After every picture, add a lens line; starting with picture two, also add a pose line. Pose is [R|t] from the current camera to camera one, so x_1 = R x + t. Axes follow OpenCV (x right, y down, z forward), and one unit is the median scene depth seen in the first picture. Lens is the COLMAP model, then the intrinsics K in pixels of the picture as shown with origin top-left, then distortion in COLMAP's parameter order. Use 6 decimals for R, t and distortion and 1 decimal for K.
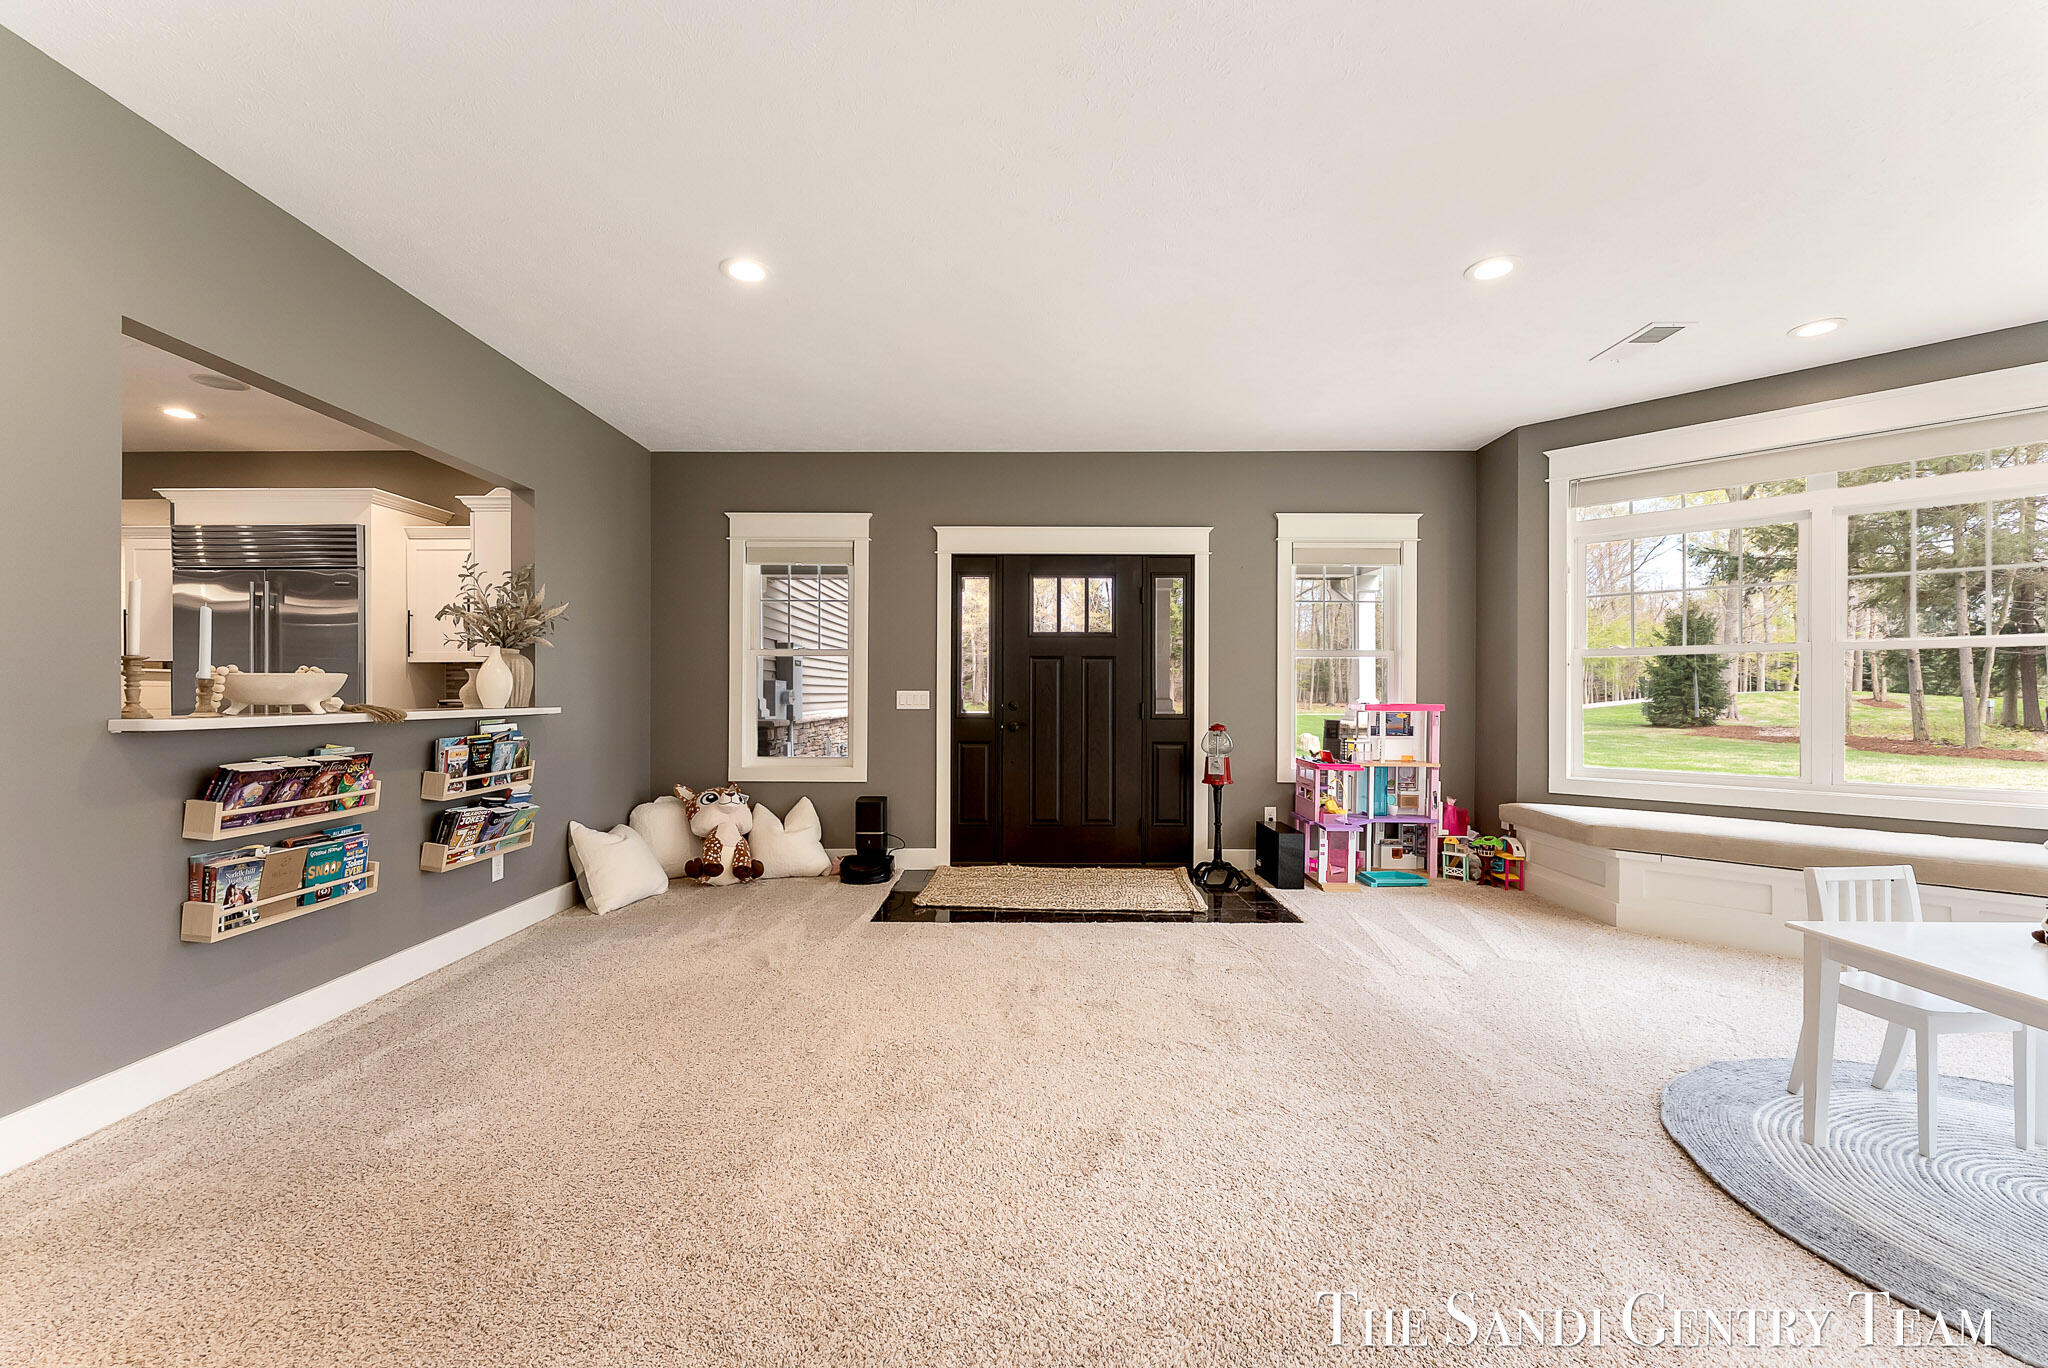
lens RADIAL K [[822.2, 0, 1022.3], [0, 822.2, 690.7], [0, 0, 1]] dist [-0.000354, -0.000024]
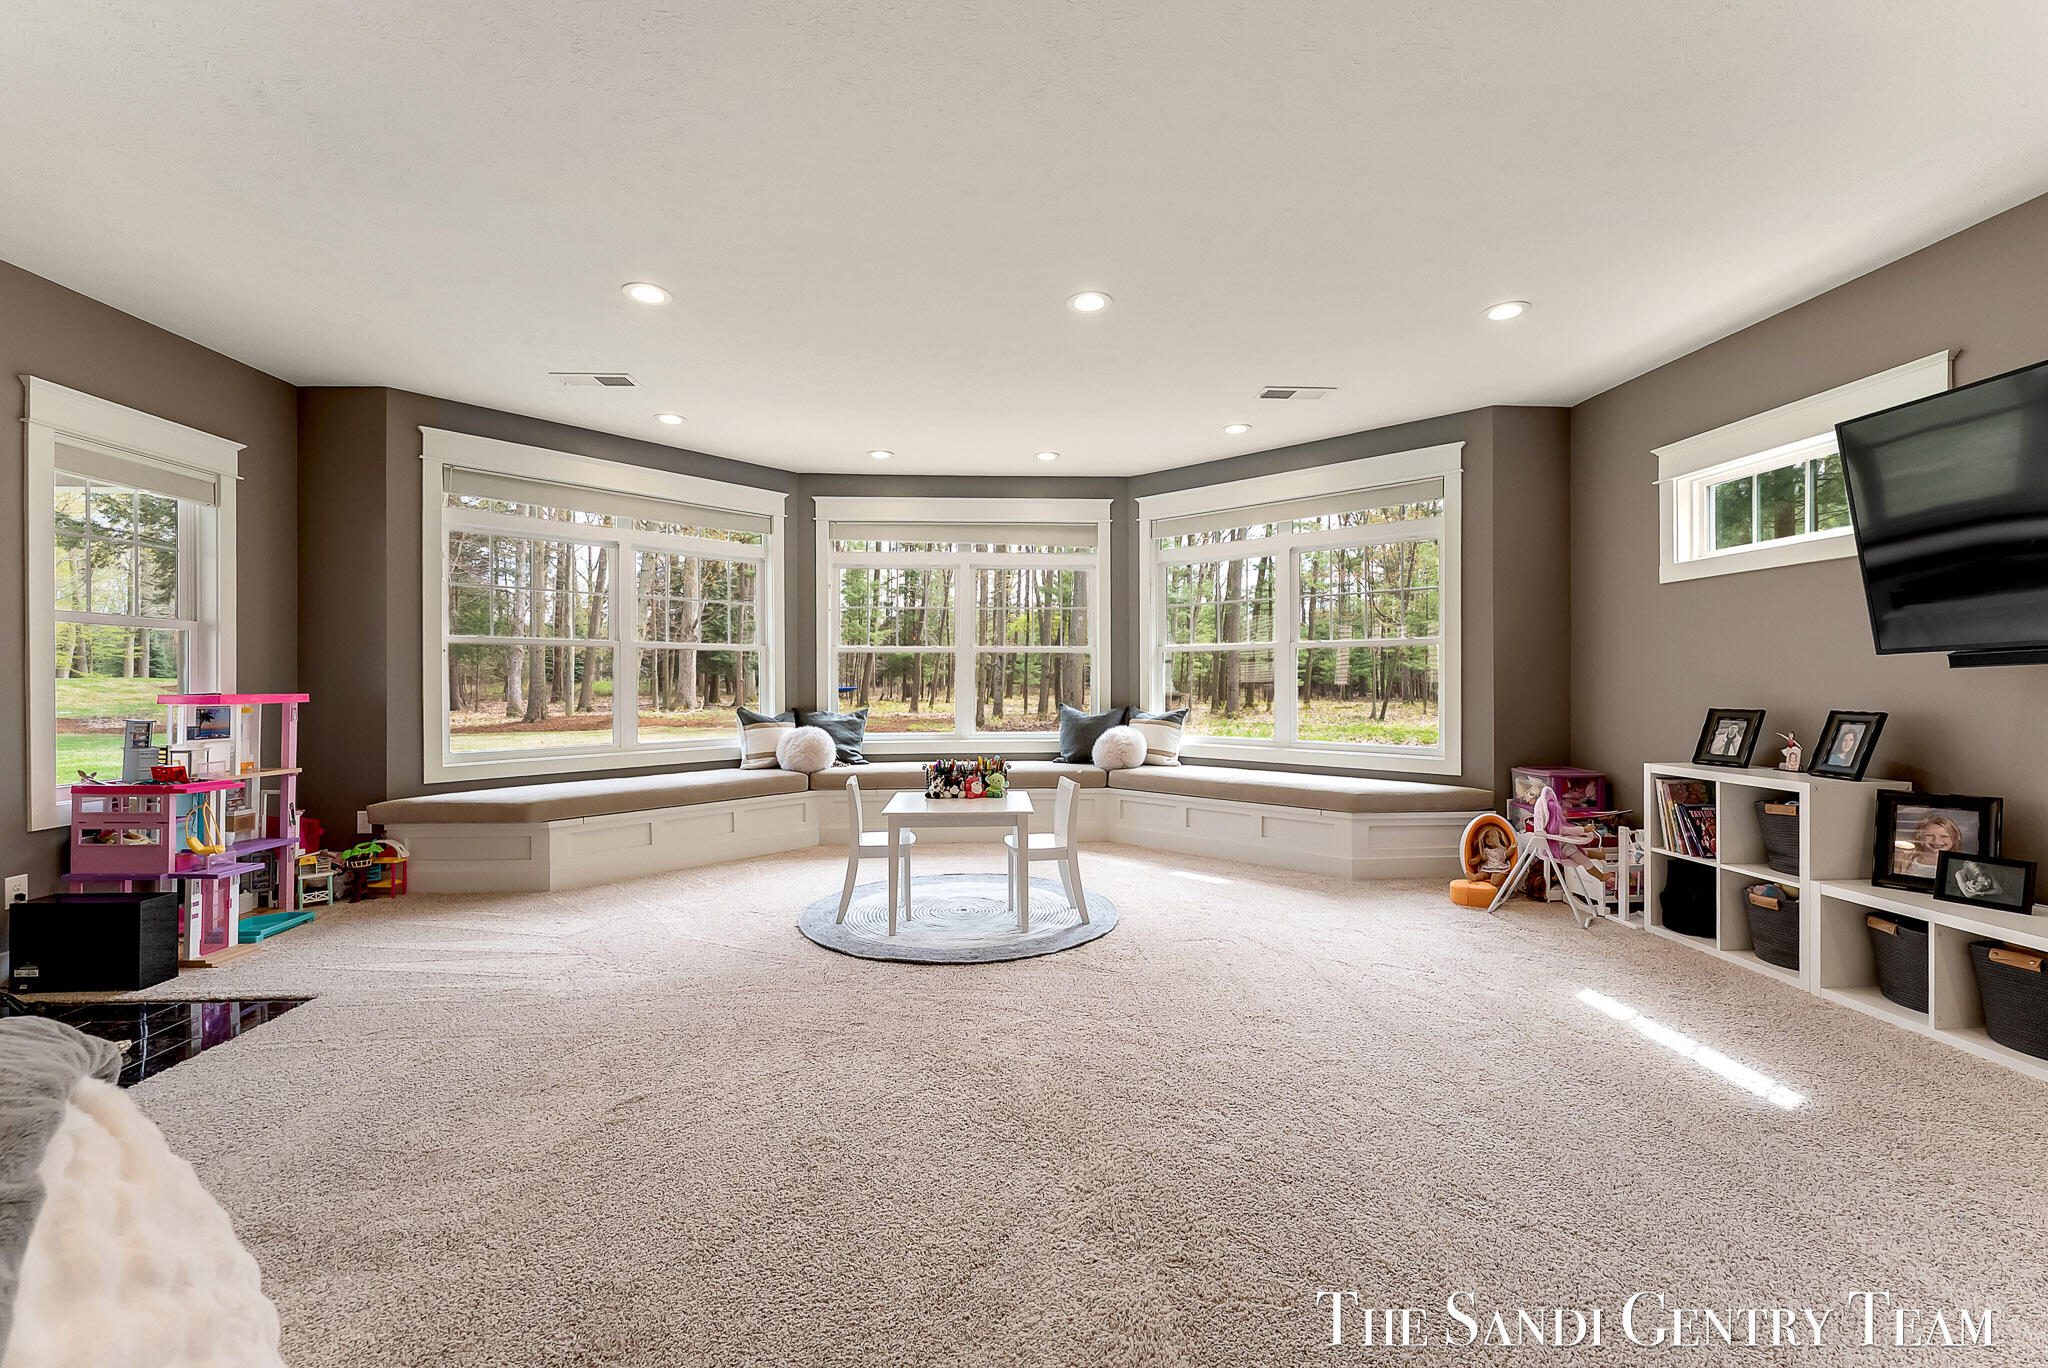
lens RADIAL K [[832.8, 0, 1017.5], [0, 832.8, 687.7], [0, 0, 1]] dist [-0.000444, -0.000098]
pose [[-0.049983, -0.010430, 0.998696, -0.347450], [-0.001048, 0.999945, 0.010390, 0.001087], [-0.998750, -0.000527, -0.049991, 0.346488]]
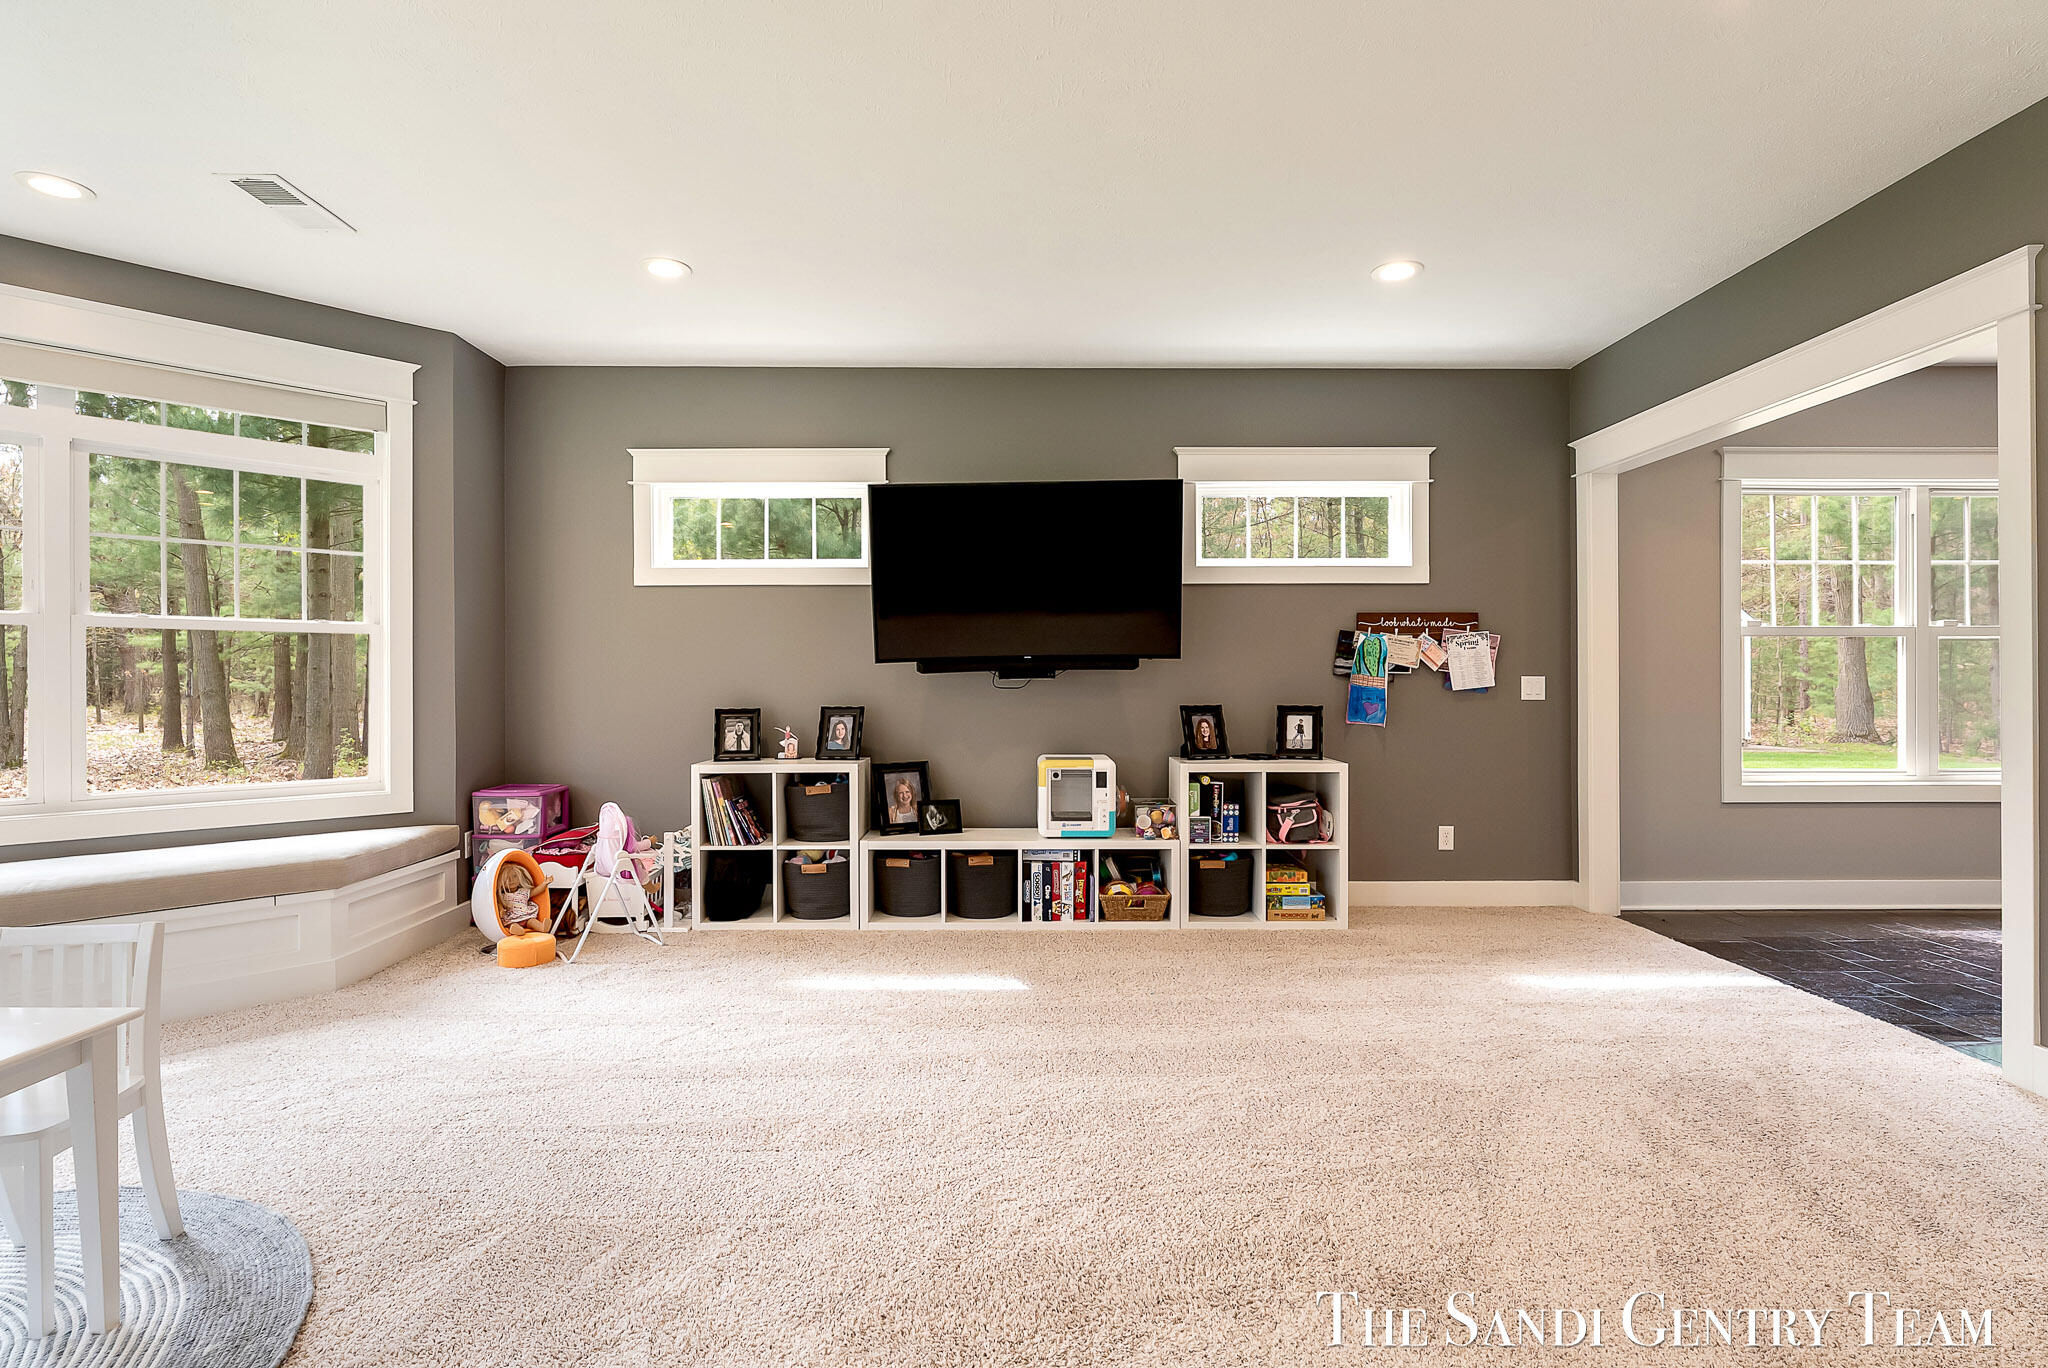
lens RADIAL K [[996.3, 0, 1016.8], [0, 996.3, 683.0], [0, 0, 1]] dist [0.000376, -0.000580]
pose [[-0.999998, 0.001509, 0.001304, 0.080193], [0.001508, 0.999998, -0.000861, 0.002997], [-0.001306, -0.000859, -0.999999, 0.655437]]
